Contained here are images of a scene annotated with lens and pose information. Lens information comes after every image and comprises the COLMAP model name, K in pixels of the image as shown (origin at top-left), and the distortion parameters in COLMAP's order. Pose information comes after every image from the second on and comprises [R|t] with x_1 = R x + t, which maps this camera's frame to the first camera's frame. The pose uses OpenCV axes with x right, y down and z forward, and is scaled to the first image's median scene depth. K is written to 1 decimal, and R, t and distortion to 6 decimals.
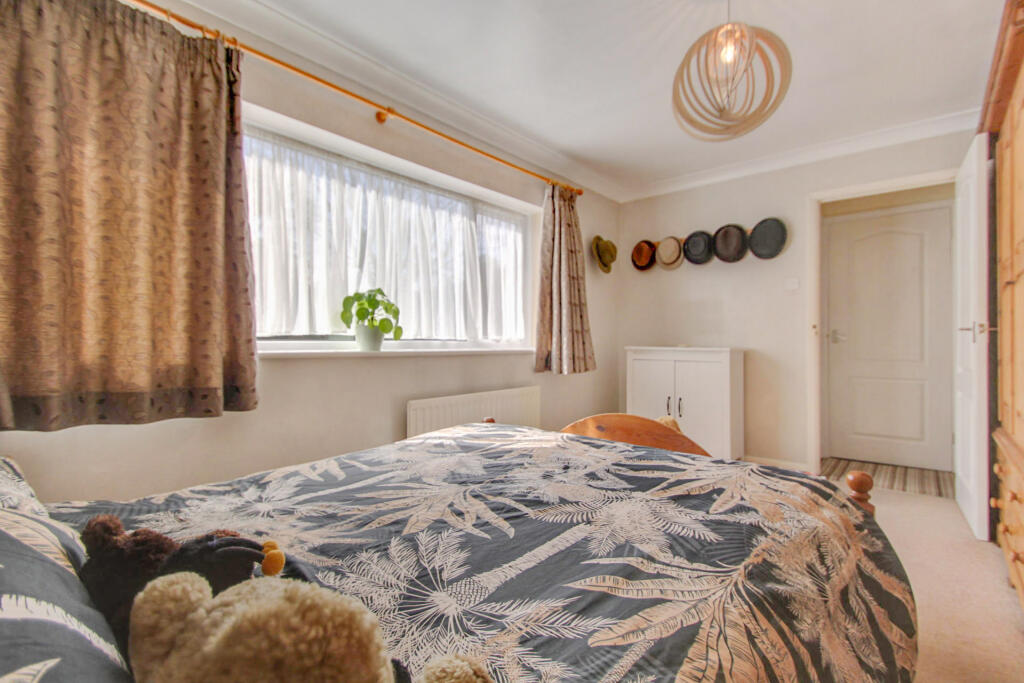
lens RADIAL K [[496.0, 0, 512.0], [0, 496.0, 341.5], [0, 0, 1]] dist [0.001421, 0.000187]
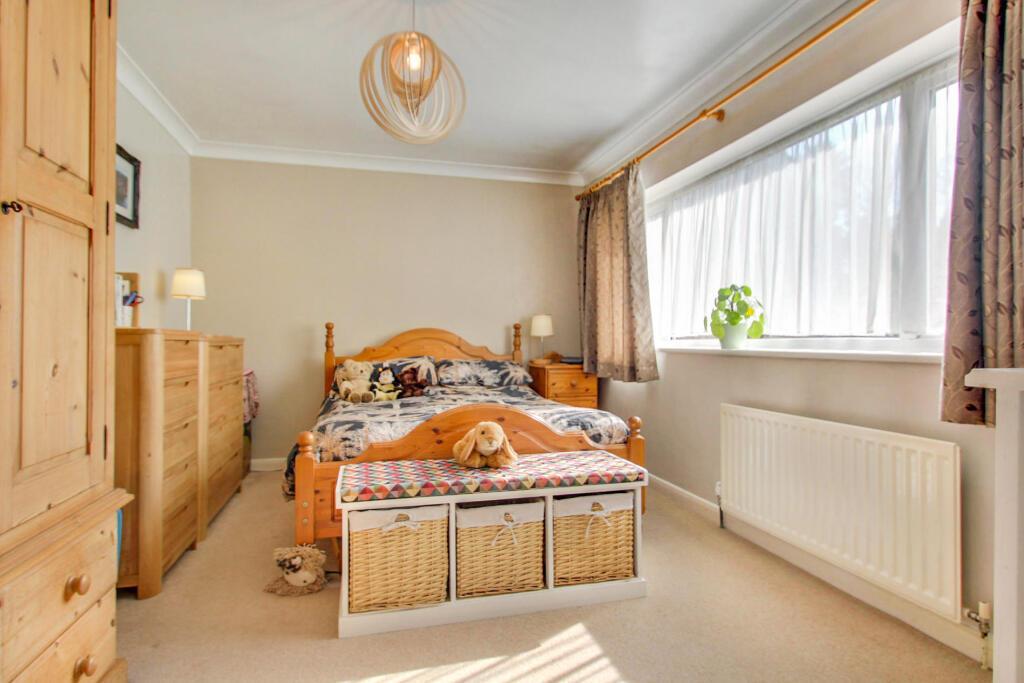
lens RADIAL K [[543.7, 0, 512.0], [0, 543.7, 341.5], [0, 0, 1]] dist [-0.000063, -0.000010]
pose [[-0.578478, -0.001069, -0.815697, 0.811855], [0.003499, 0.999987, -0.003791, 0.005387], [0.815690, -0.005047, -0.578467, 1.205723]]
